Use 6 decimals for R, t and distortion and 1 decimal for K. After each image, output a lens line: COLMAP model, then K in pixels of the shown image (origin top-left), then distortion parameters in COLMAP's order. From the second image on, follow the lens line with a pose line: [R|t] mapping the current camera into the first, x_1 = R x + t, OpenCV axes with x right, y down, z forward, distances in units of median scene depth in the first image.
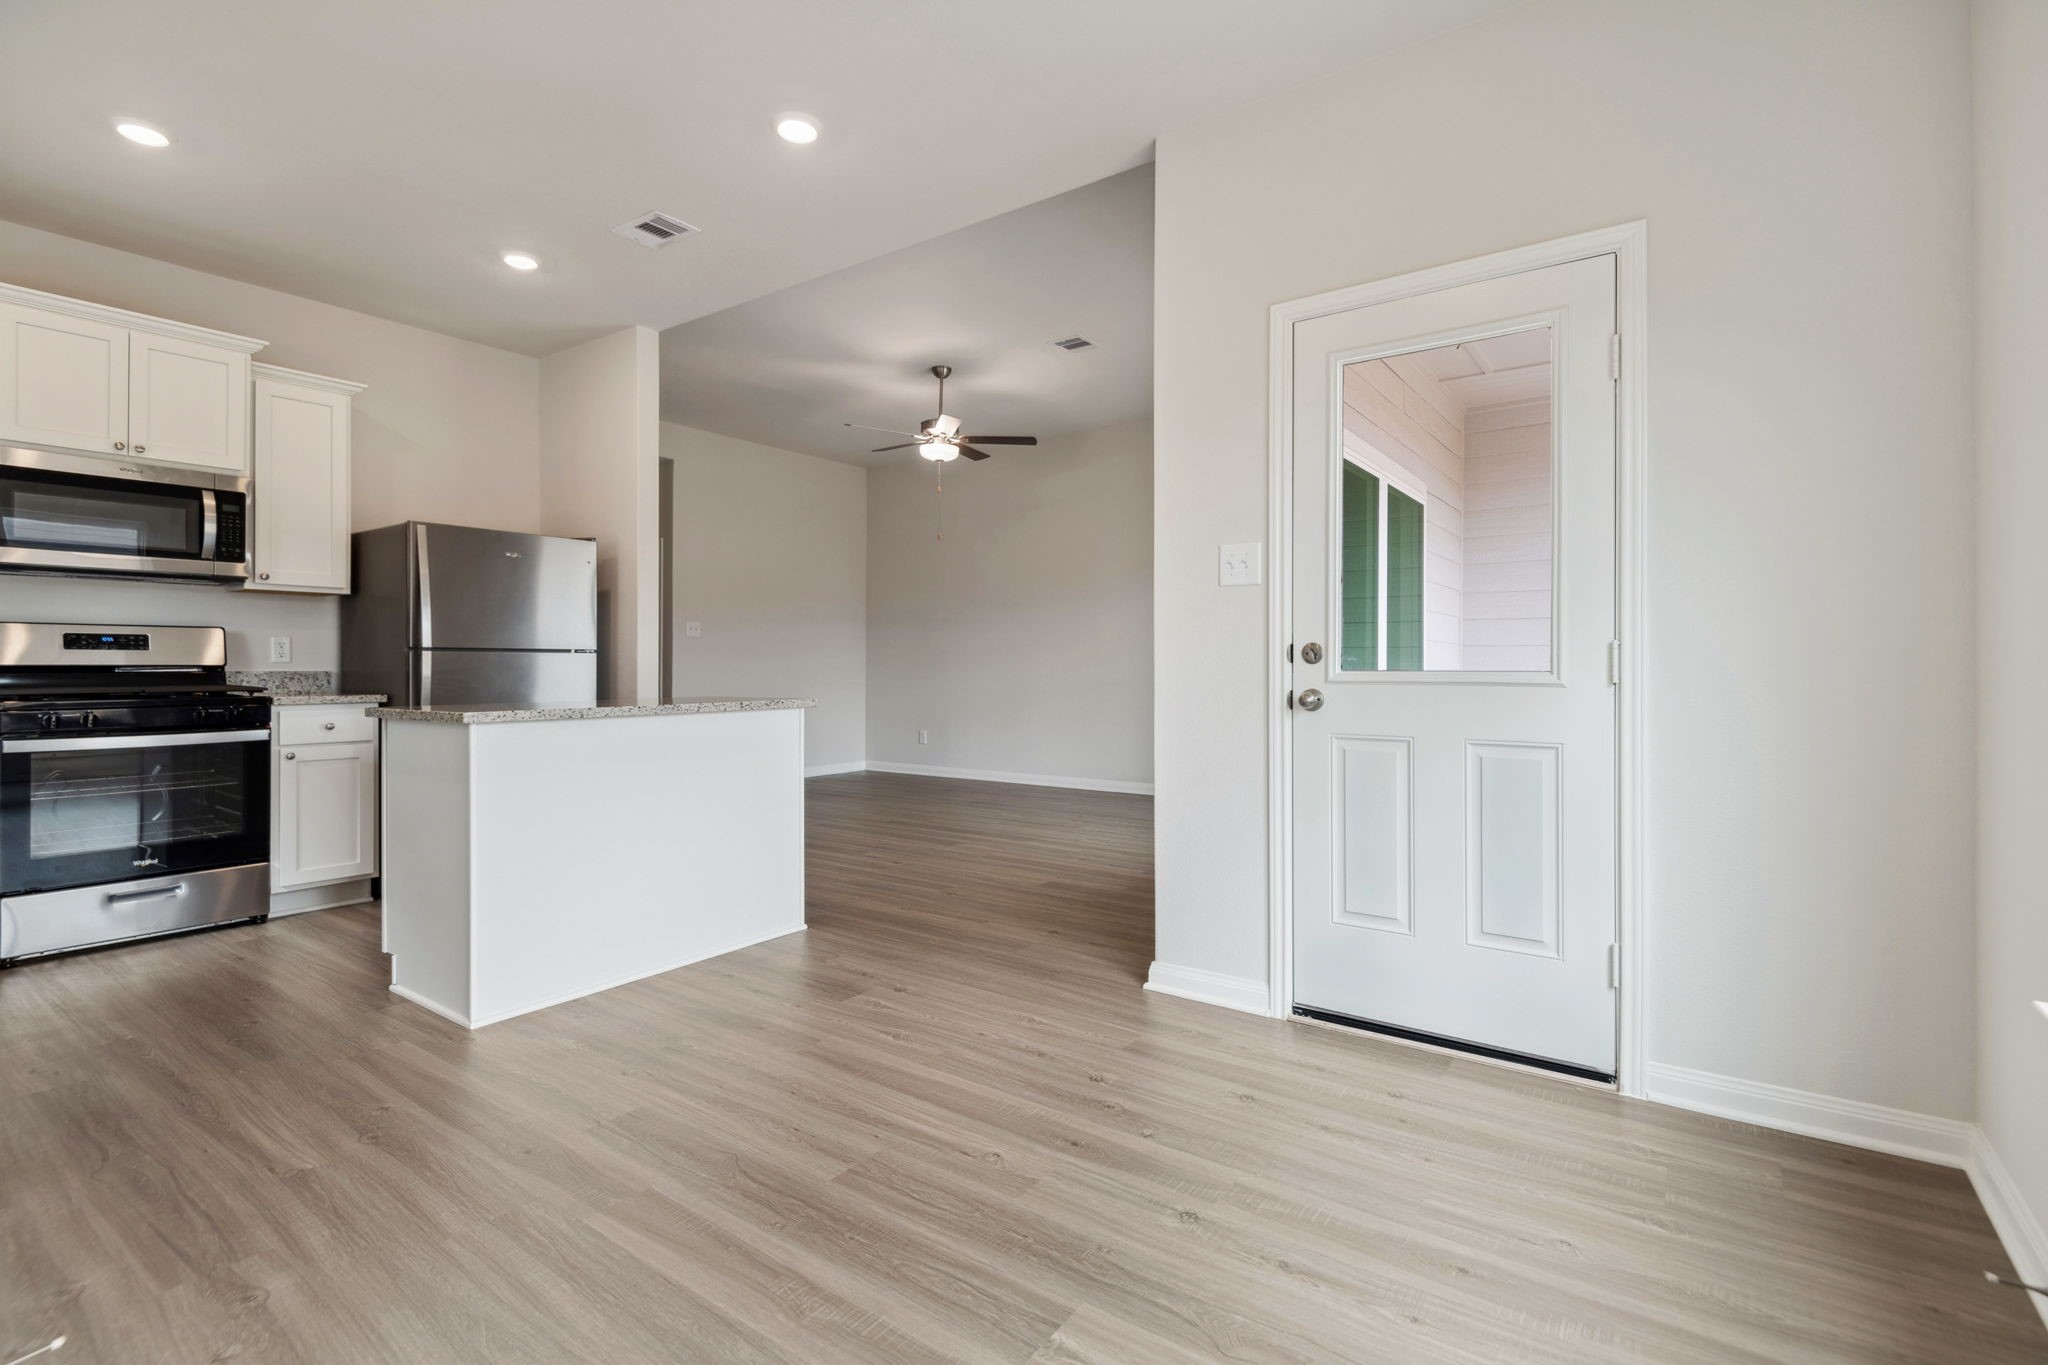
lens RADIAL K [[961.6, 0, 1023.2], [0, 961.6, 636.9], [0, 0, 1]] dist [-0.003652, -0.000966]
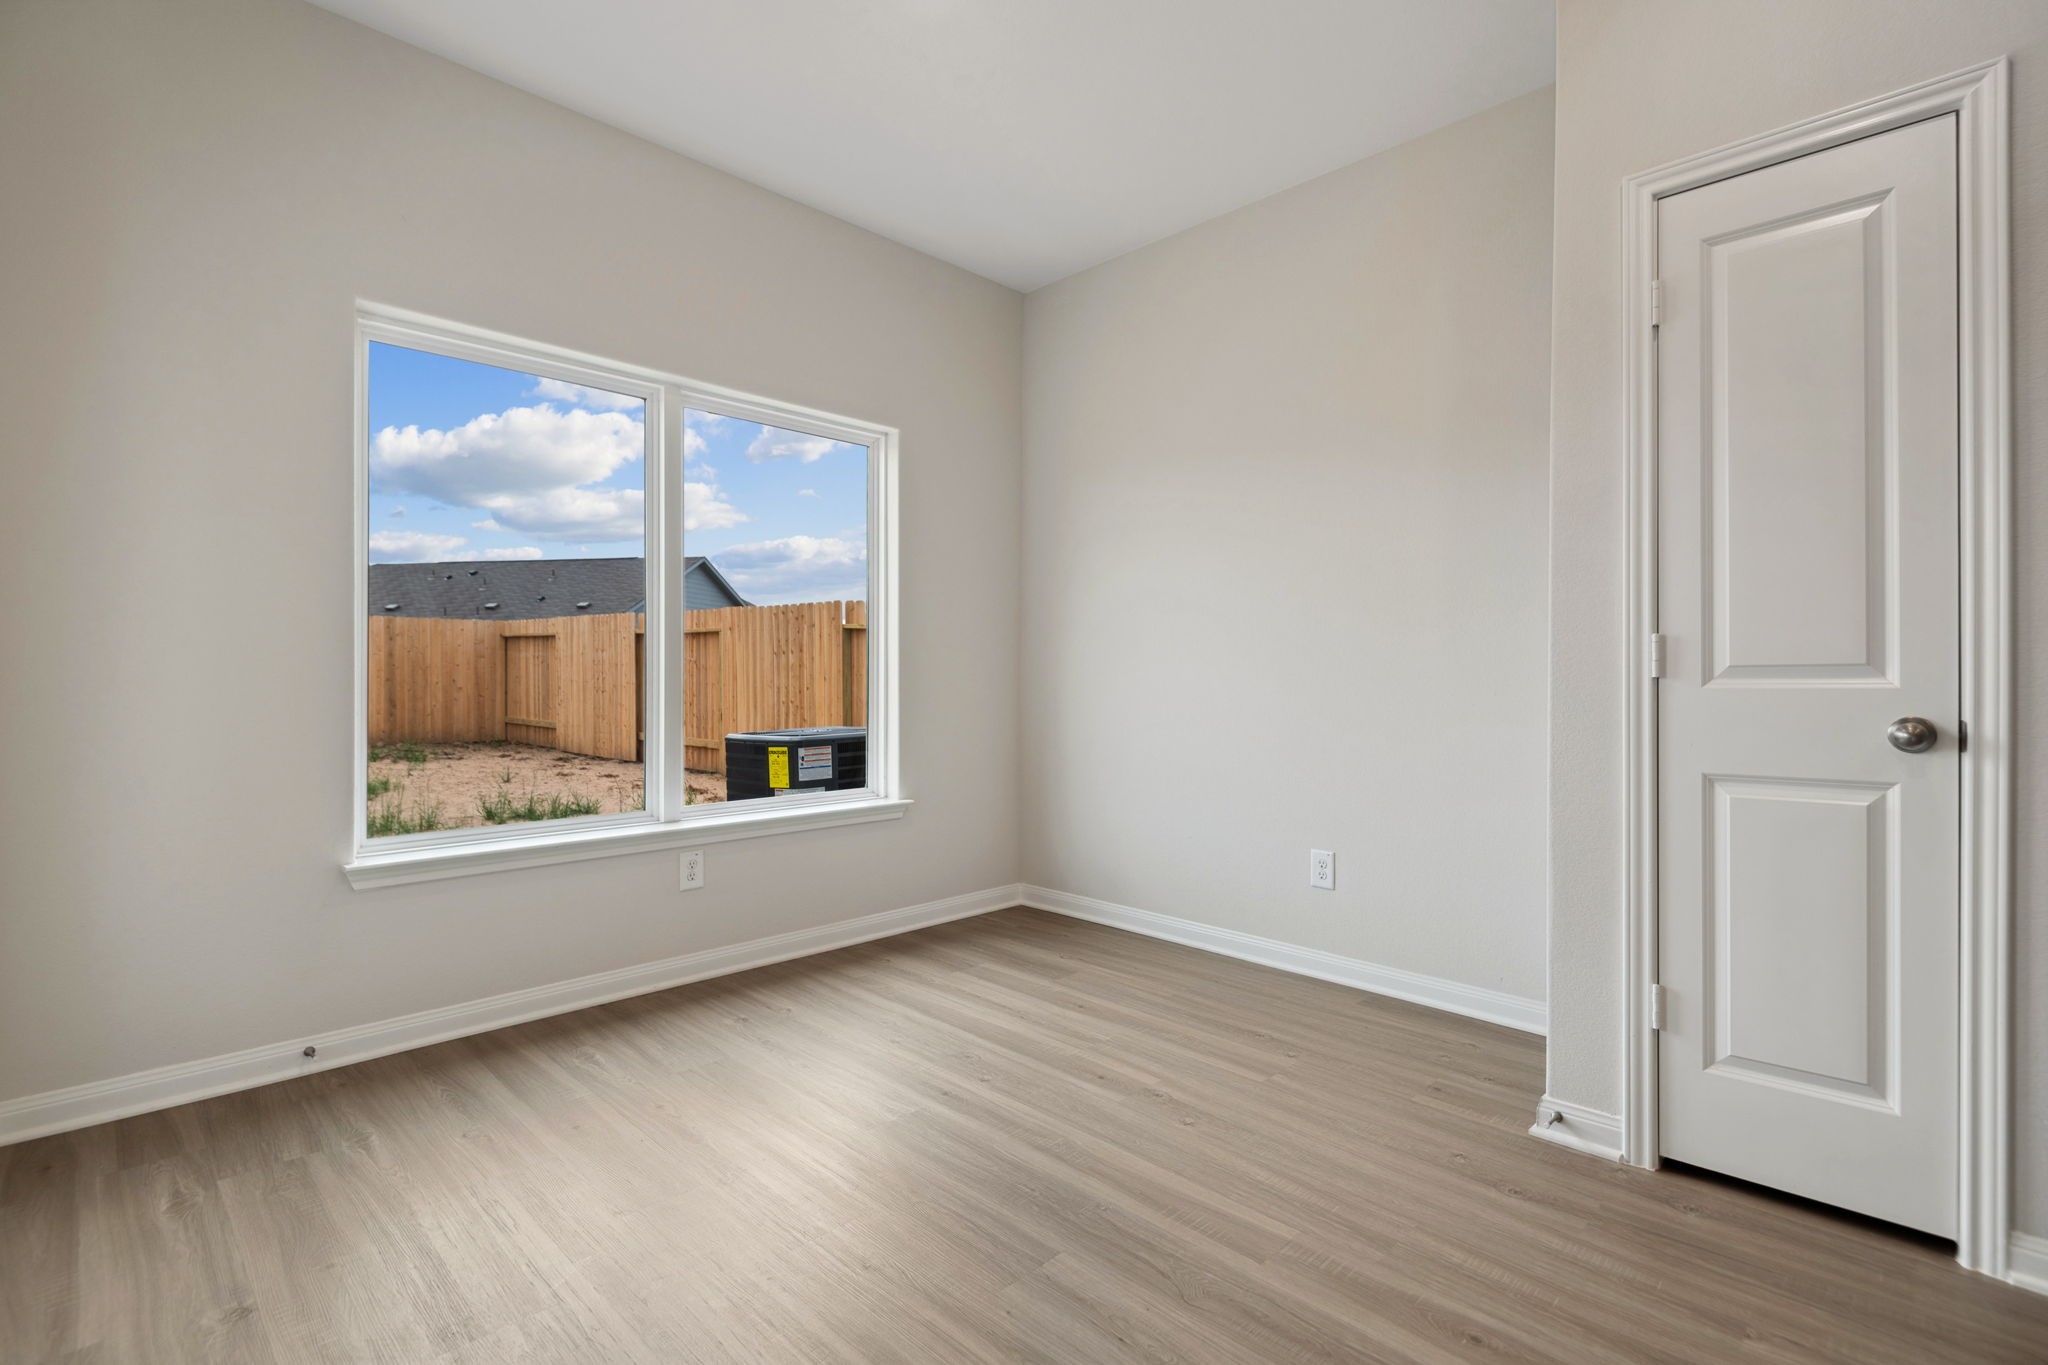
lens RADIAL K [[973.7, 0, 1024.0], [0, 973.7, 682.5], [0, 0, 1]] dist [0.002948, -0.000884]
pose [[-0.989713, -0.005673, 0.142956, -0.148635], [-0.008961, 0.999710, -0.022363, 0.028984], [-0.142787, -0.023414, -0.989476, 0.967635]]
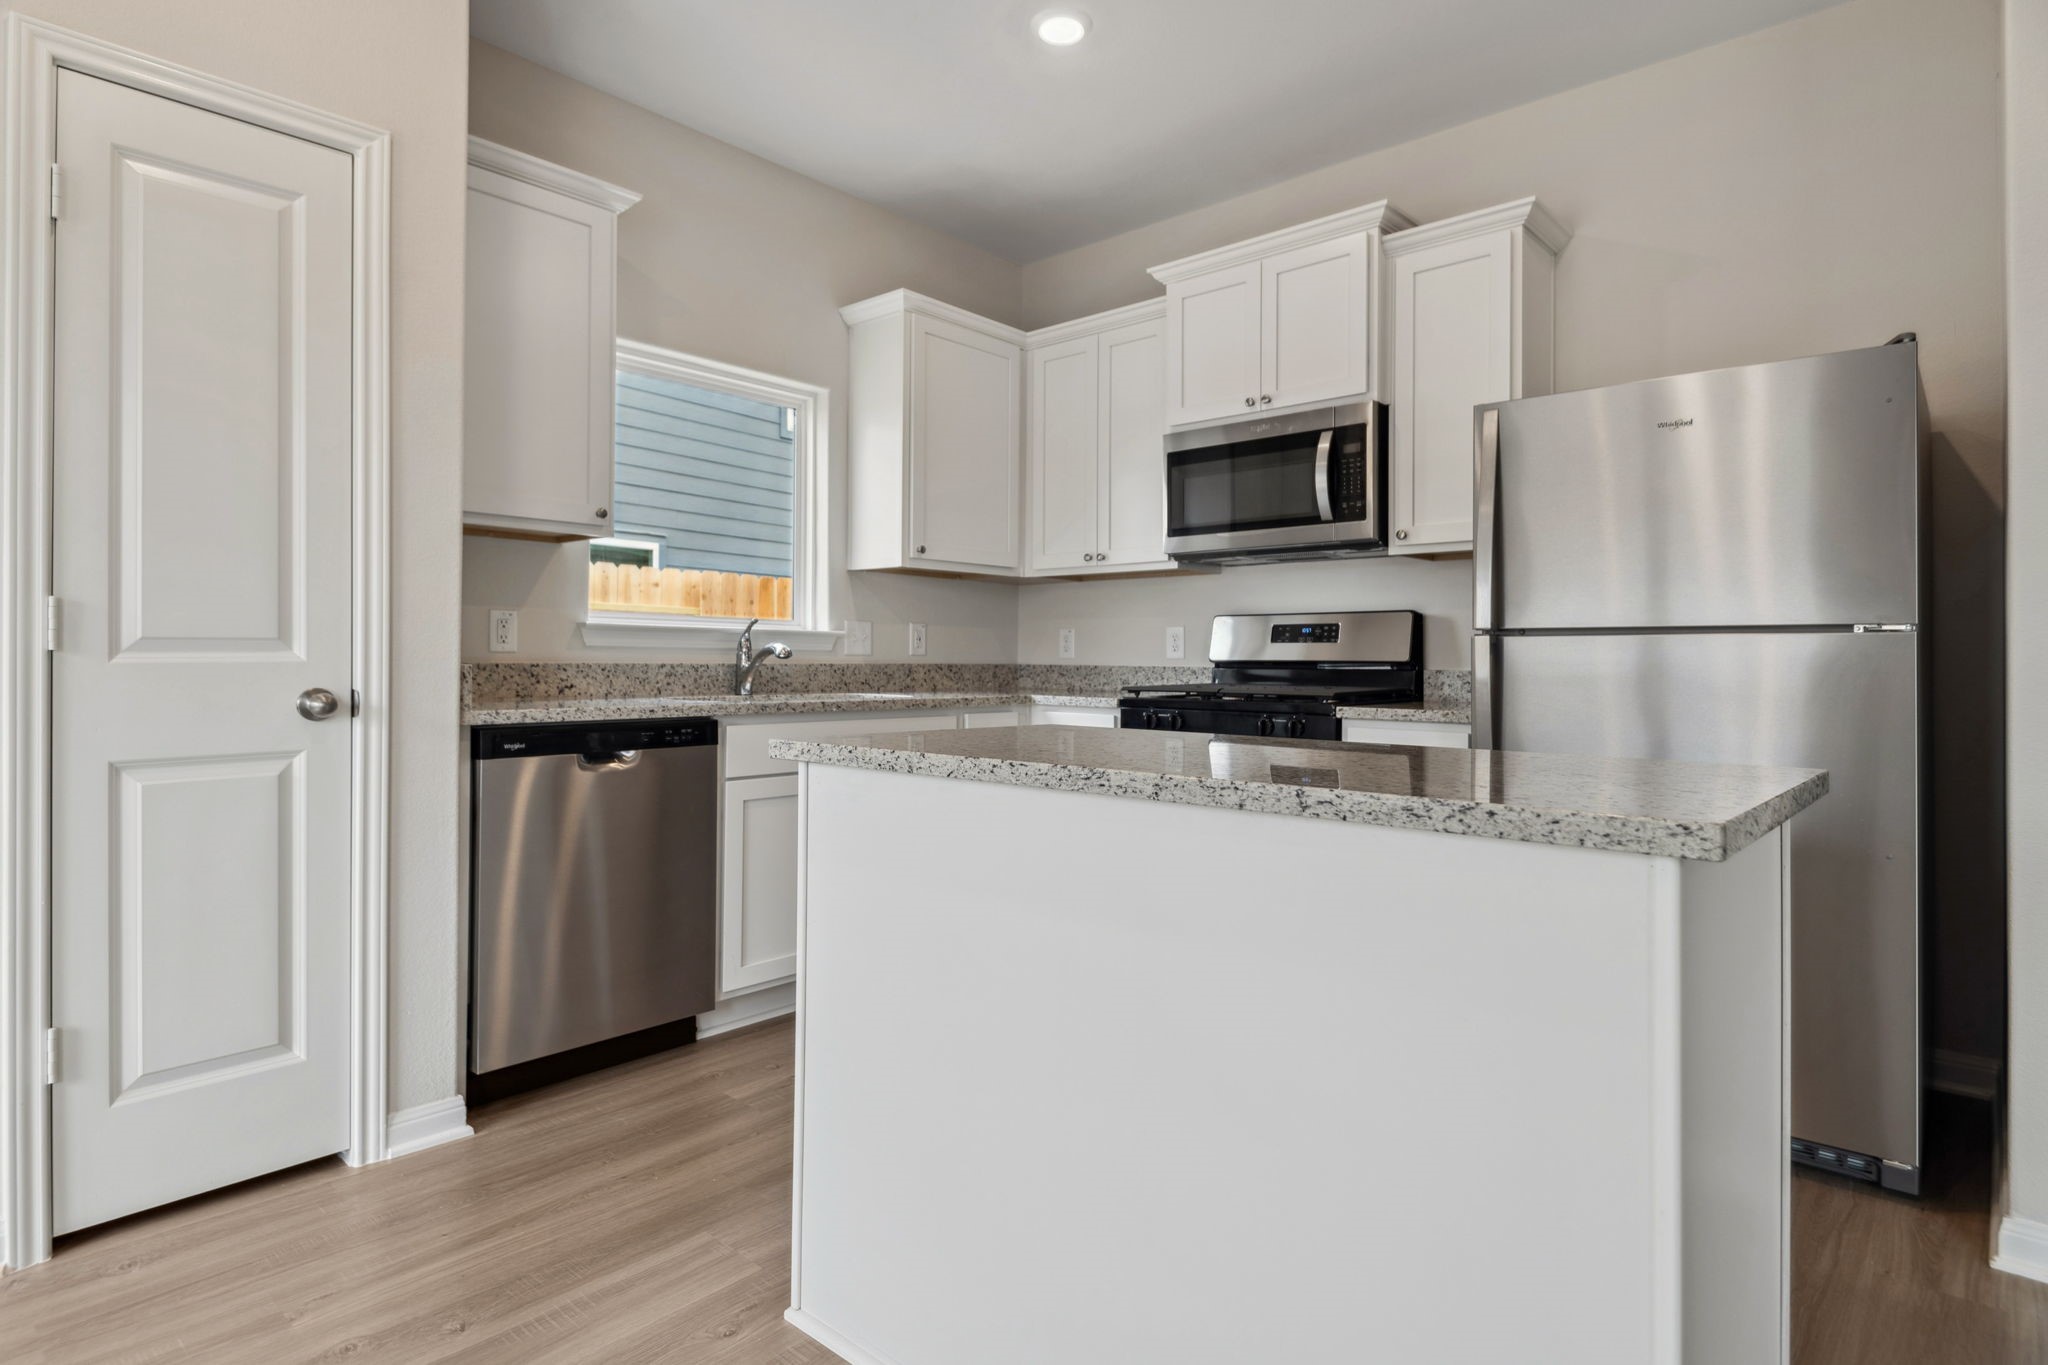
lens RADIAL K [[1077.9, 0, 1028.7], [0, 1077.9, 652.7], [0, 0, 1]] dist [-0.003641, -0.002010]
pose [[-0.094469, -0.008949, -0.995488, 0.020768], [0.023565, 0.999659, -0.011222, 0.027883], [0.995249, -0.024518, -0.094226, 0.865590]]
